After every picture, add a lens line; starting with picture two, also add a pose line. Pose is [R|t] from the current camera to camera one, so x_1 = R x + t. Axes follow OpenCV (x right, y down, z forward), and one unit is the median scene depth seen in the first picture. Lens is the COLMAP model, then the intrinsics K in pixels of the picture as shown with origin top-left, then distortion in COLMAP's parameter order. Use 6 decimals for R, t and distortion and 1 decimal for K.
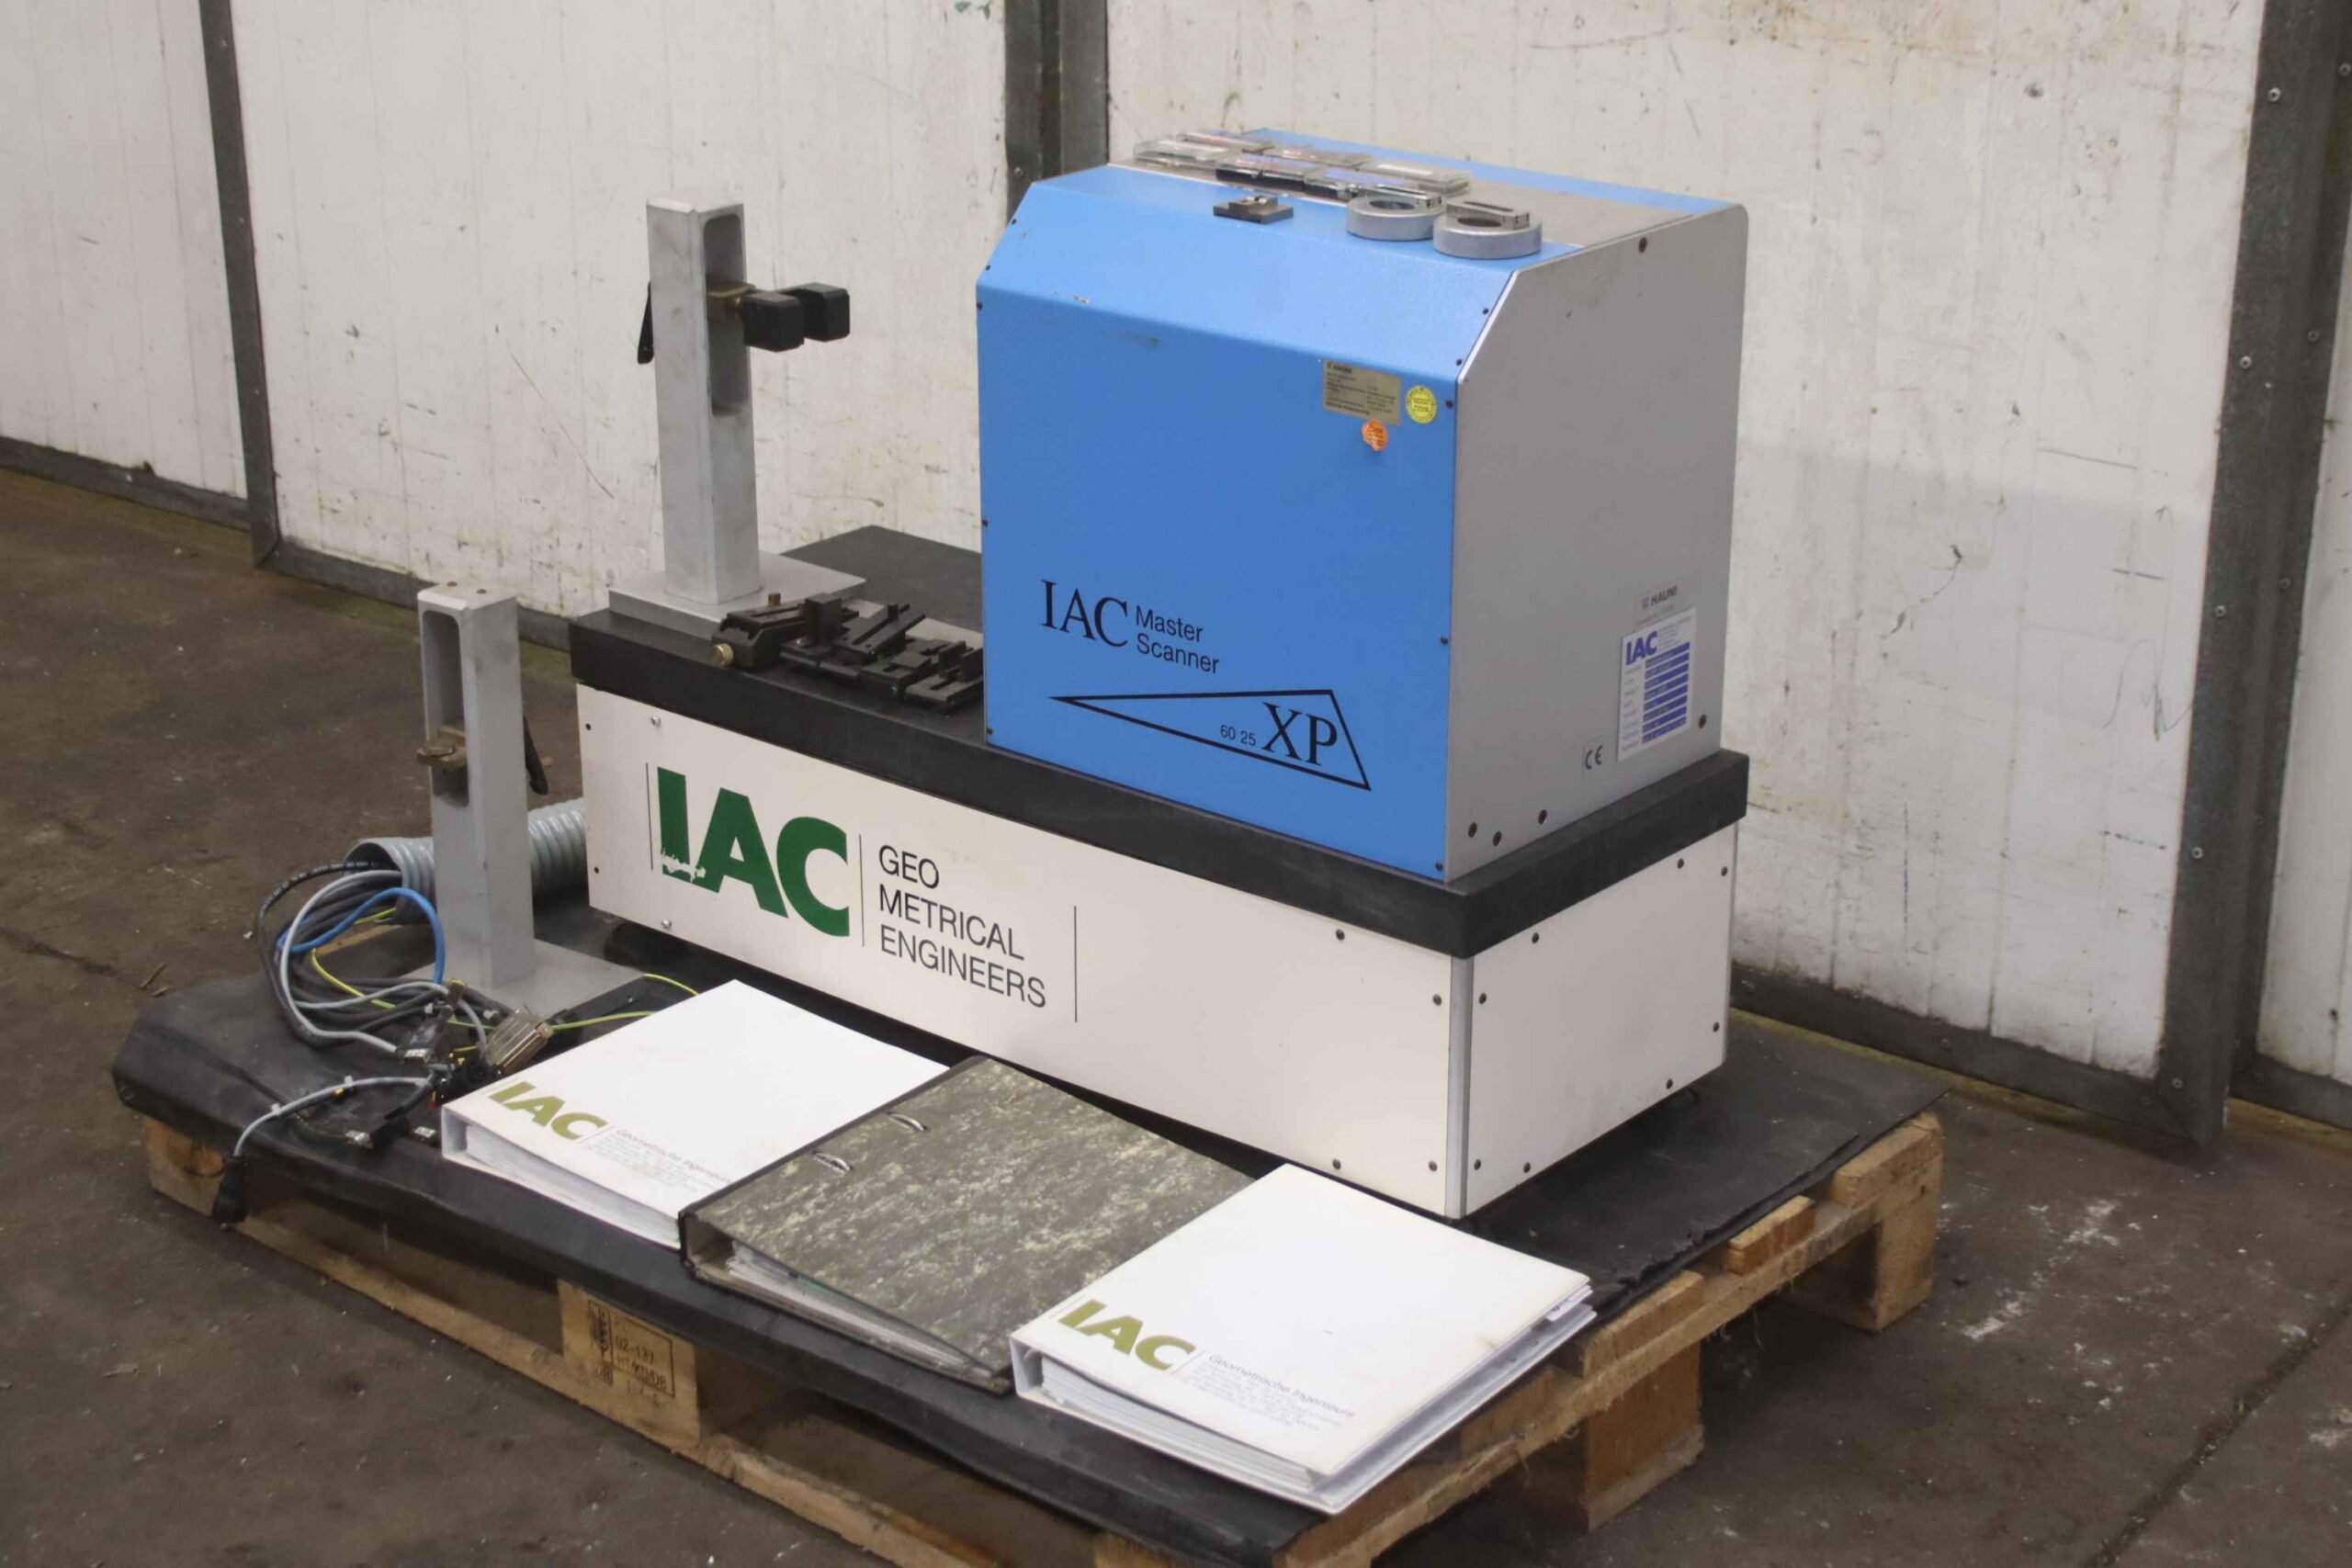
lens RADIAL K [[3825.8, 0, 1156.1], [0, 3825.8, 795.3], [0, 0, 1]] dist [0.119247, 0.000000]
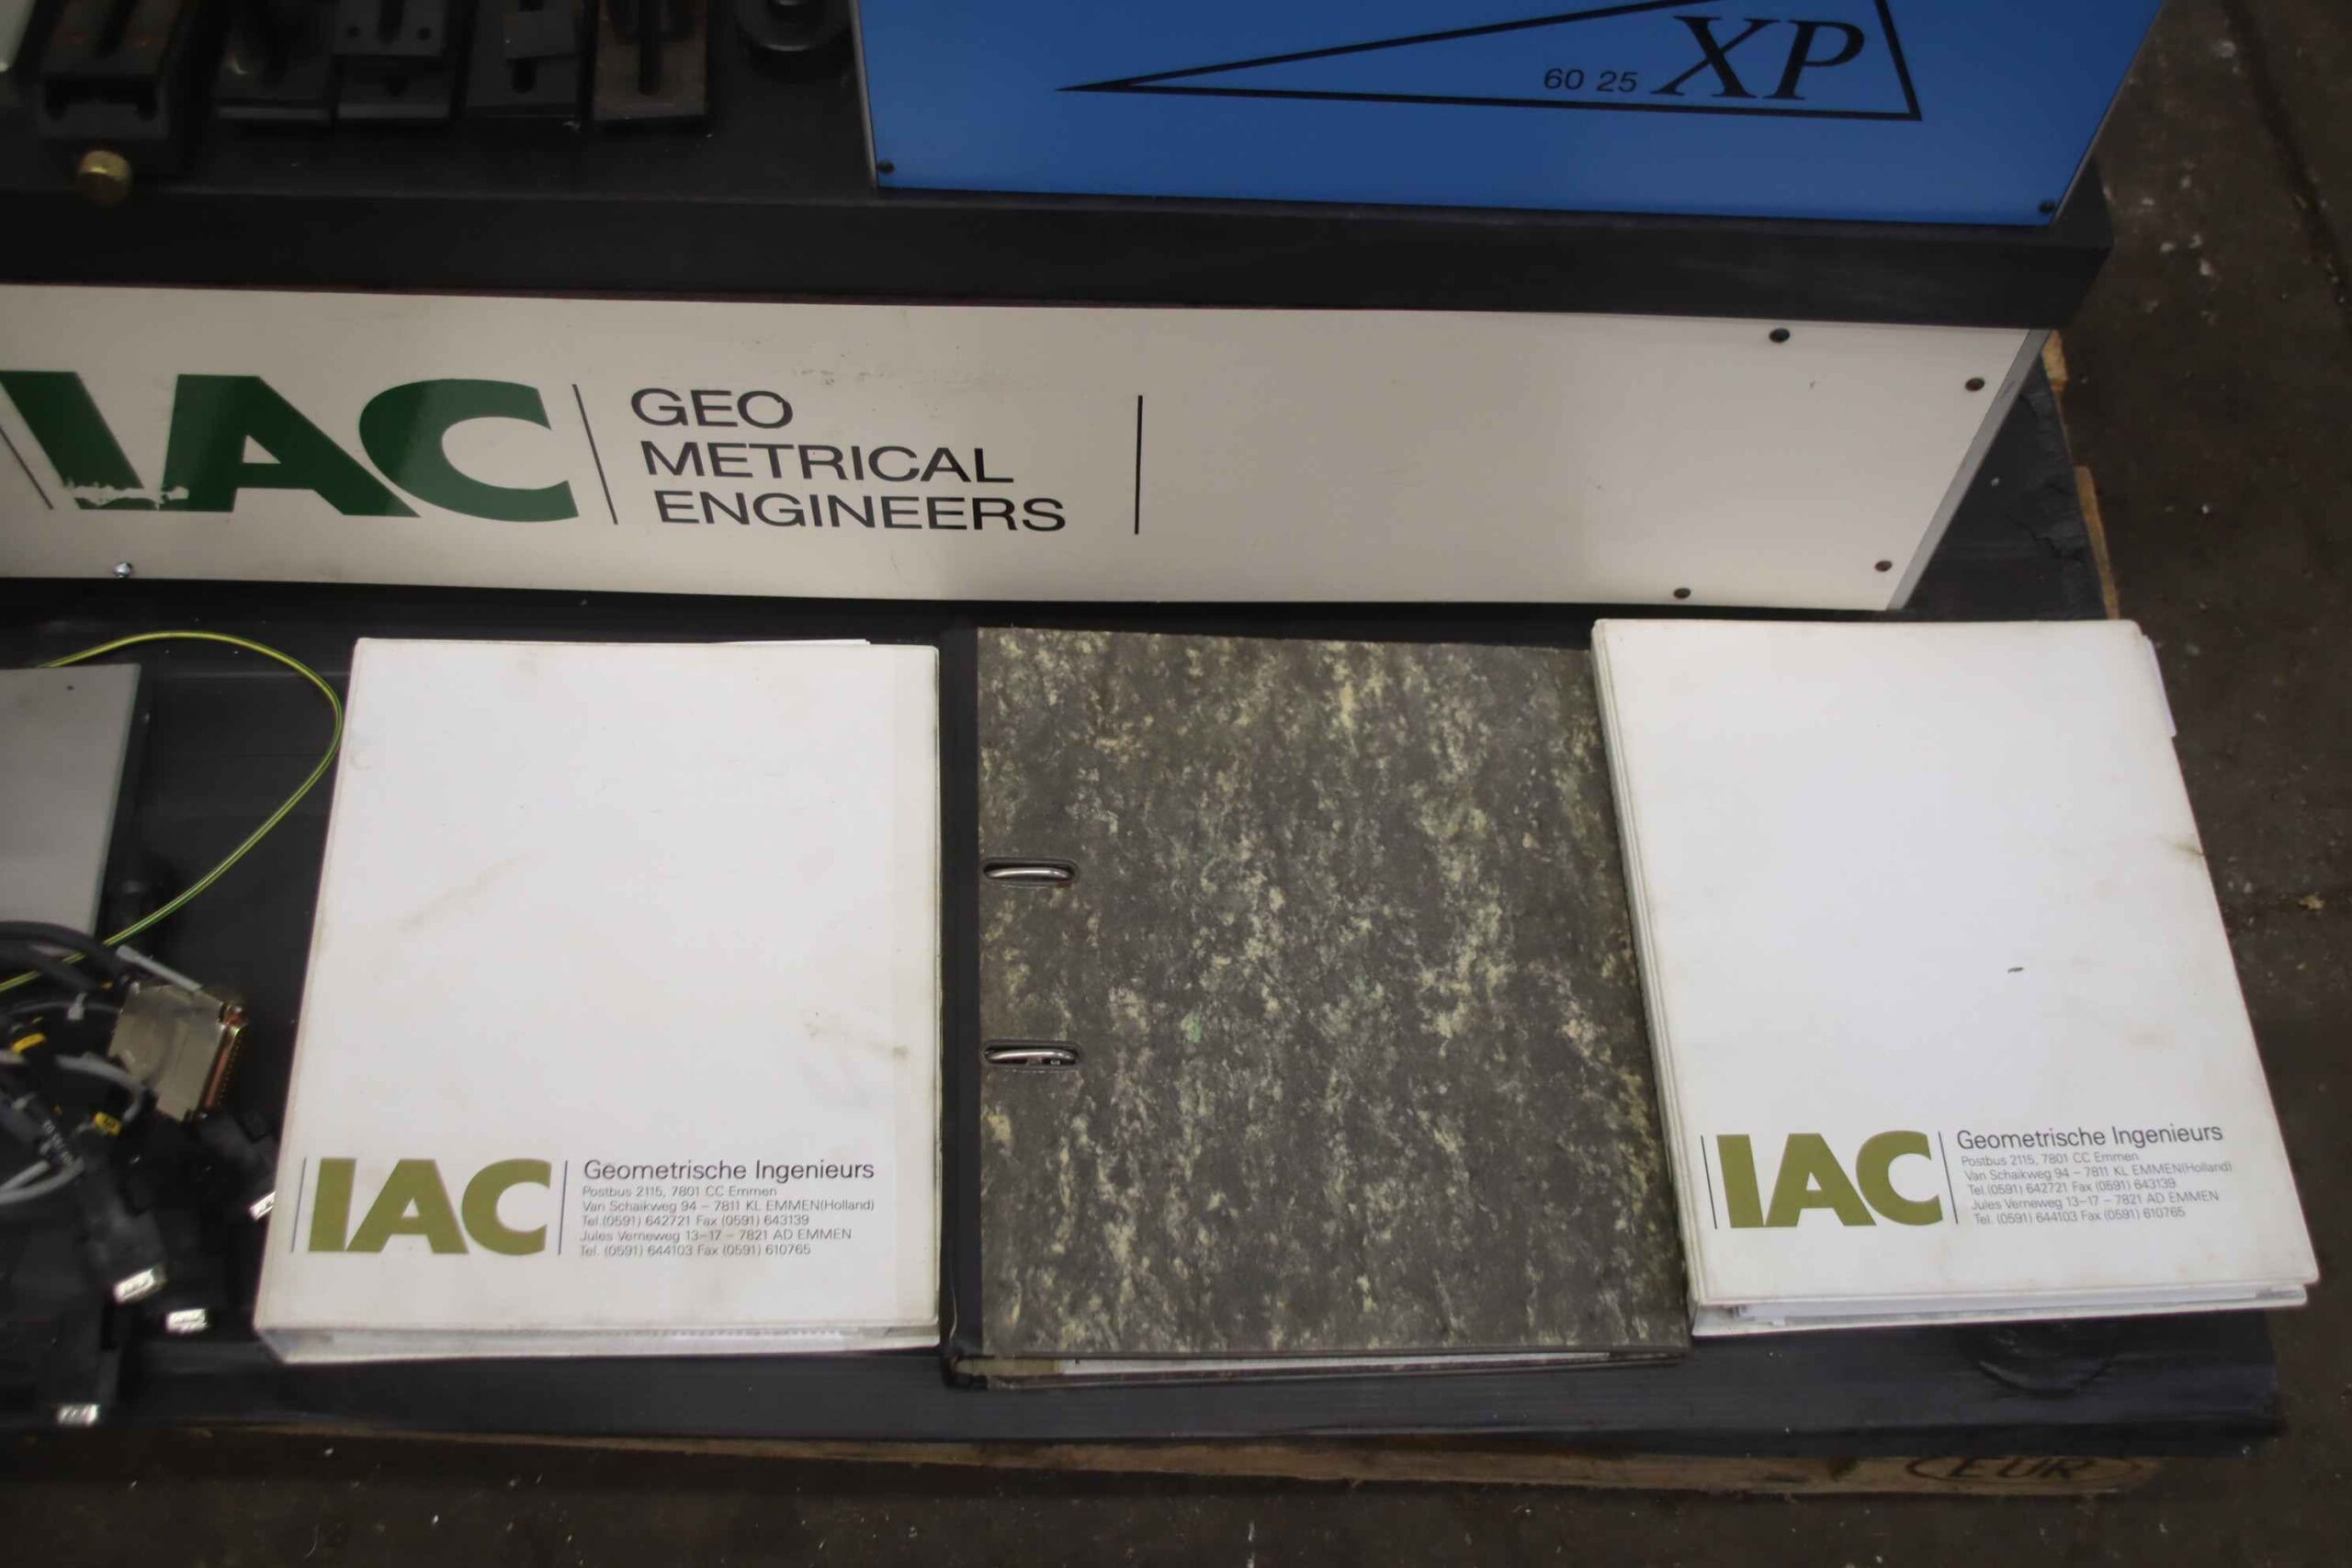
lens RADIAL K [[2379.3, 0, 1184.5], [0, 2379.3, 781.6], [0, 0, 1]] dist [-0.078989, 0.000000]
pose [[0.765201, -0.549581, 0.335303, -0.147747], [0.198680, 0.696995, 0.689003, -0.150635], [-0.612367, -0.460608, 0.642532, 0.720076]]
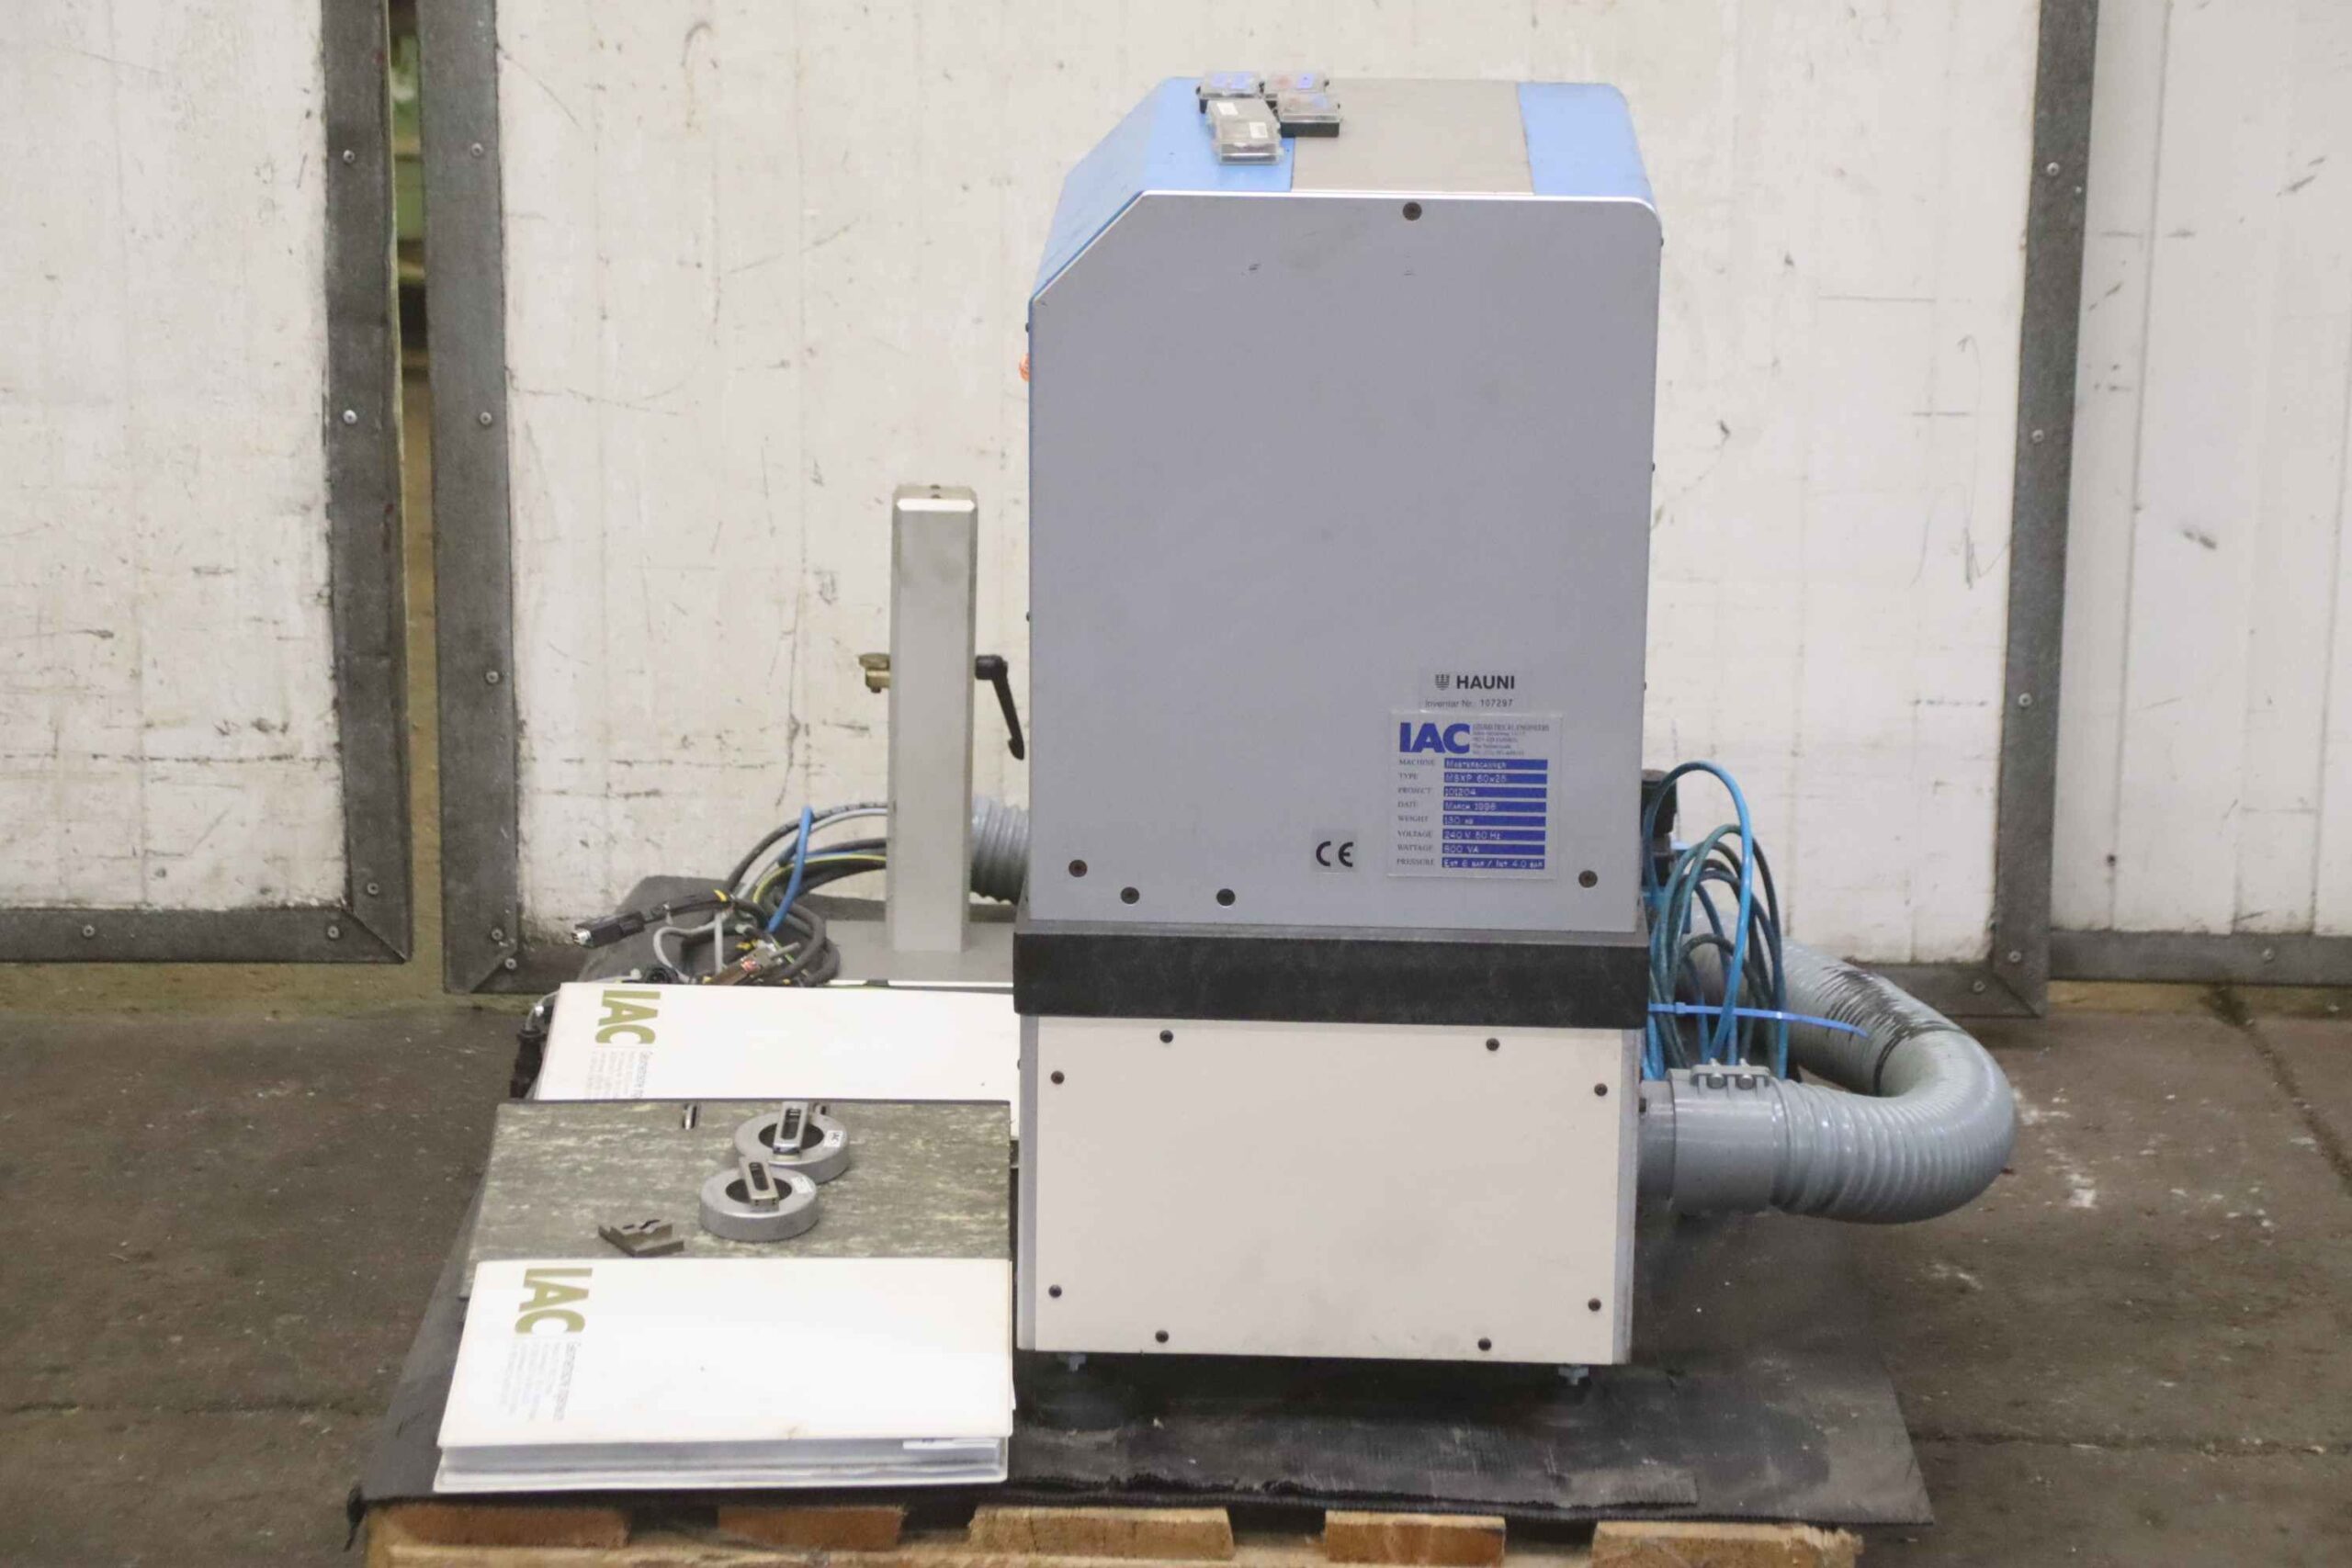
lens RADIAL K [[6050.8, 0, 1174.3], [0, 6050.8, 806.2], [0, 0, 1]] dist [0.480599, 0.000000]
pose [[0.780808, -0.146777, 0.607285, -0.832023], [0.205578, 0.978243, -0.027884, 0.040540], [-0.589980, 0.146617, 0.793994, -0.062685]]
